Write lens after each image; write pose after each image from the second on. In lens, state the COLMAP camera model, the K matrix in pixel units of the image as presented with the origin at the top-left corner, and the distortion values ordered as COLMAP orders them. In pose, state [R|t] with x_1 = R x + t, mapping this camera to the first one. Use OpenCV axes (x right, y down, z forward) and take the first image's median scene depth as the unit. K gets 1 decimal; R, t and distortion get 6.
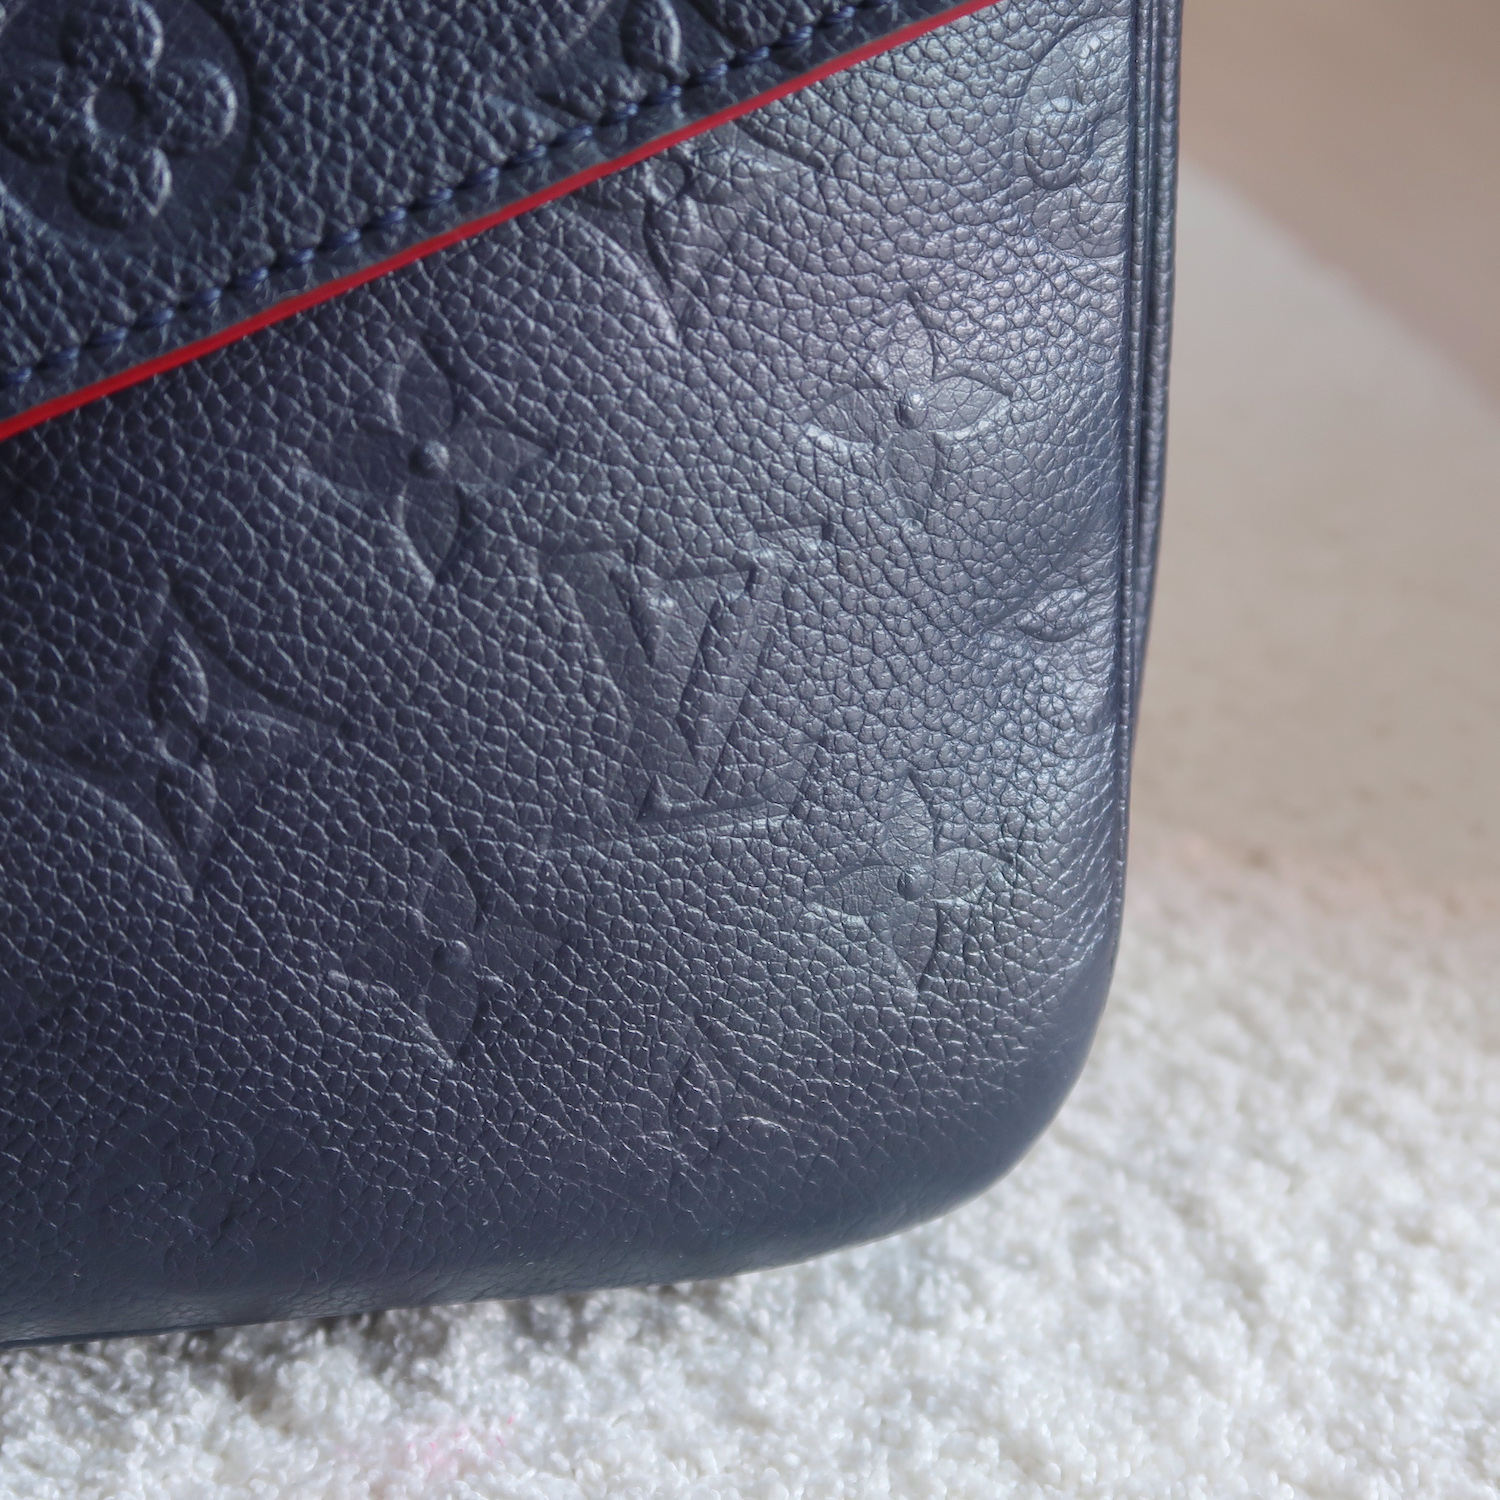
lens RADIAL K [[3879.6, 0, 750.0], [0, 3879.6, 750.0], [0, 0, 1]] dist [-0.064470, 0.152319]
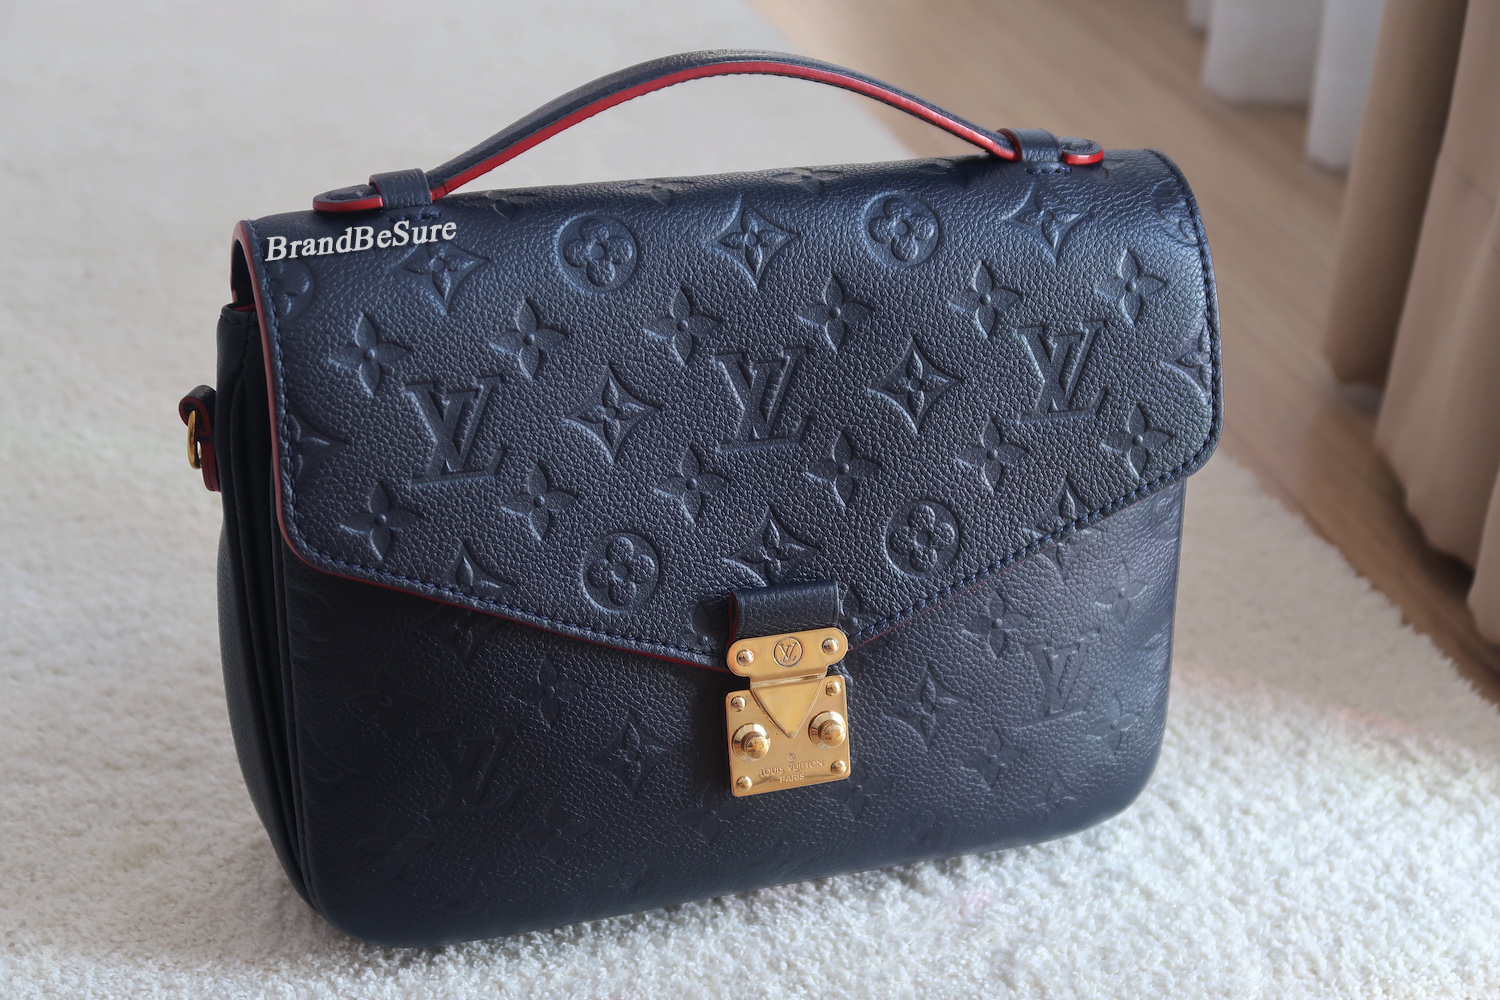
lens RADIAL K [[2461.8, 0, 750.0], [0, 2461.8, 500.0], [0, 0, 1]] dist [-0.049254, -0.088709]
pose [[0.995626, -0.024824, 0.090065, -0.491524], [0.016965, 0.996064, 0.086998, -0.375589], [-0.091870, -0.085089, 0.992129, -1.131727]]
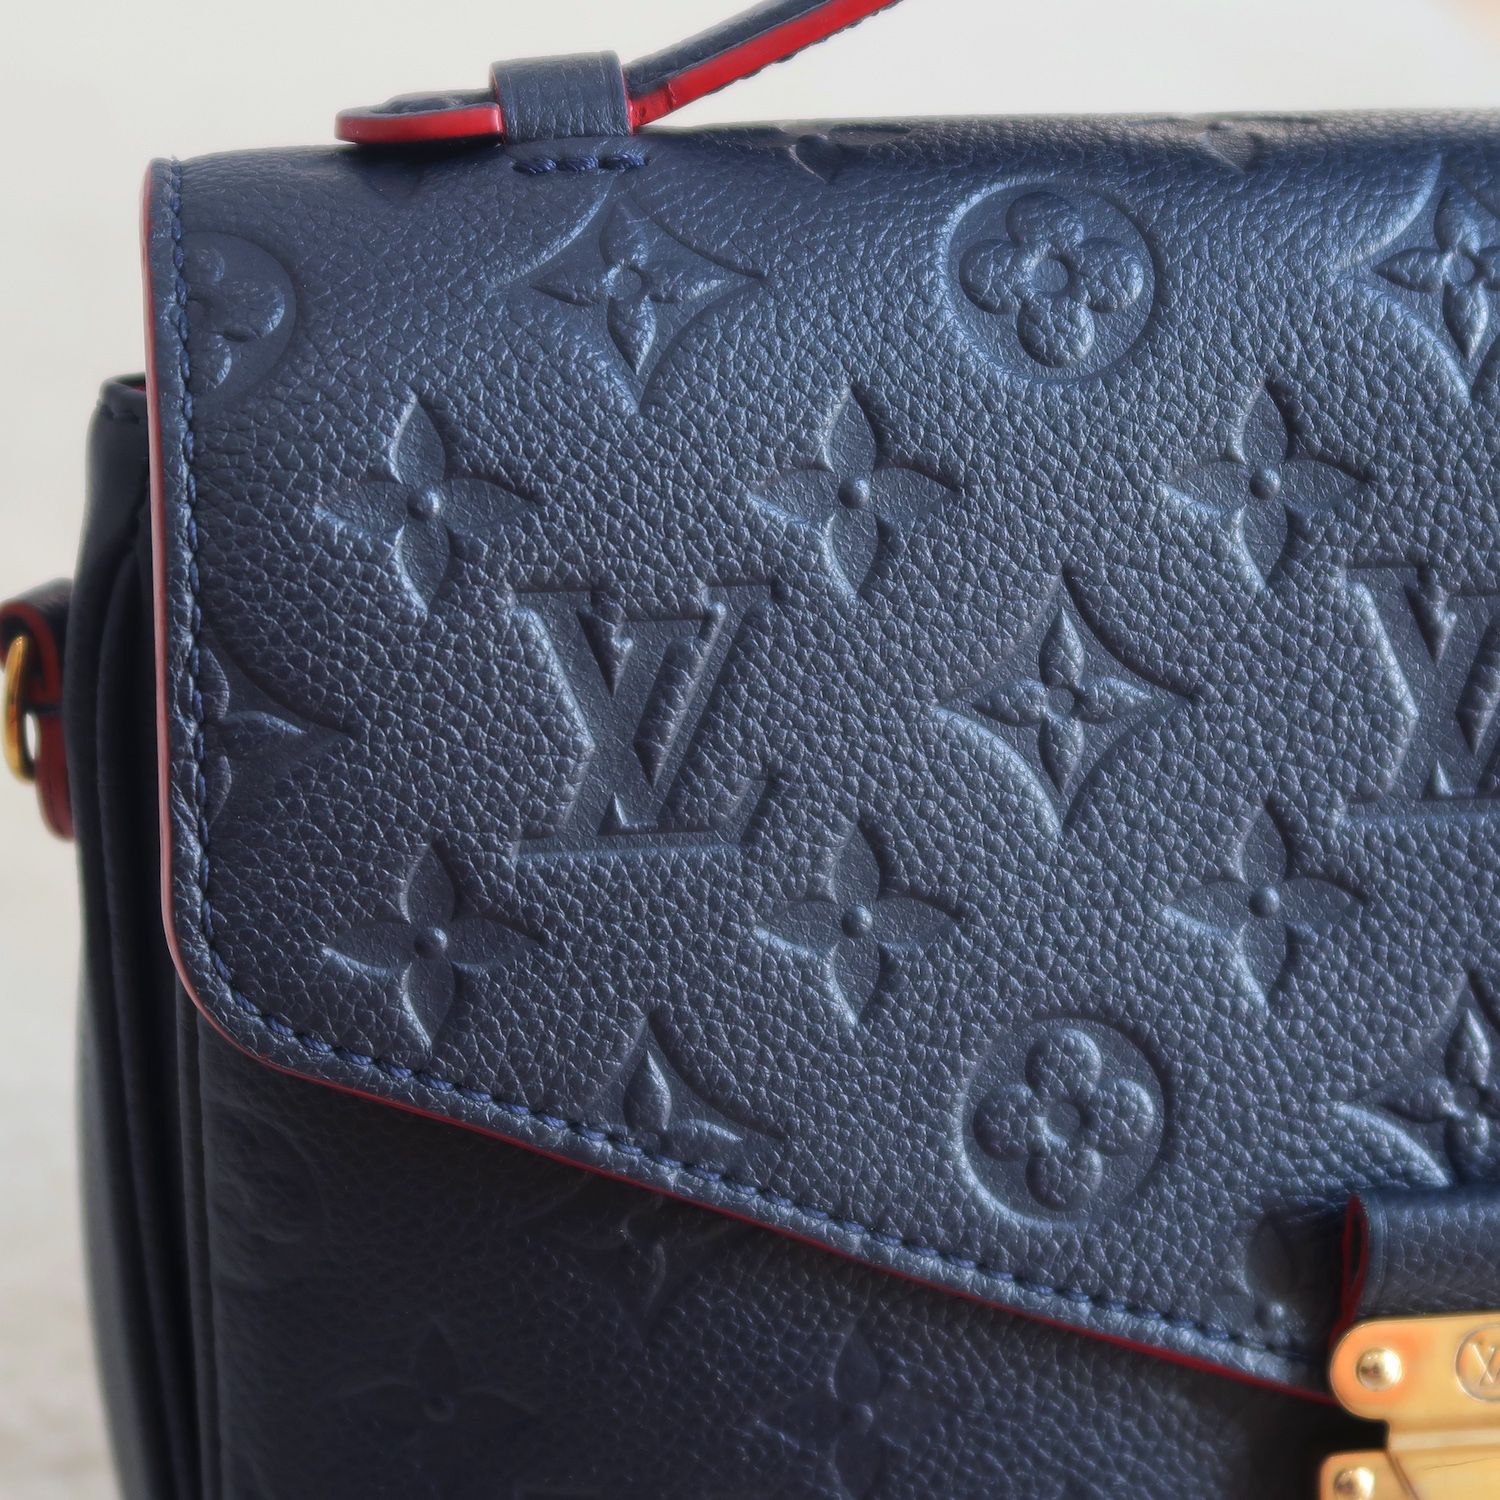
lens RADIAL K [[3879.6, 0, 750.0], [0, 3879.6, 750.0], [0, 0, 1]] dist [-0.064470, 0.152319]
pose [[0.996016, 0.037651, -0.080840, -0.419904], [-0.034389, 0.998552, 0.041378, -0.304676], [0.082281, -0.038433, 0.995868, -0.325362]]
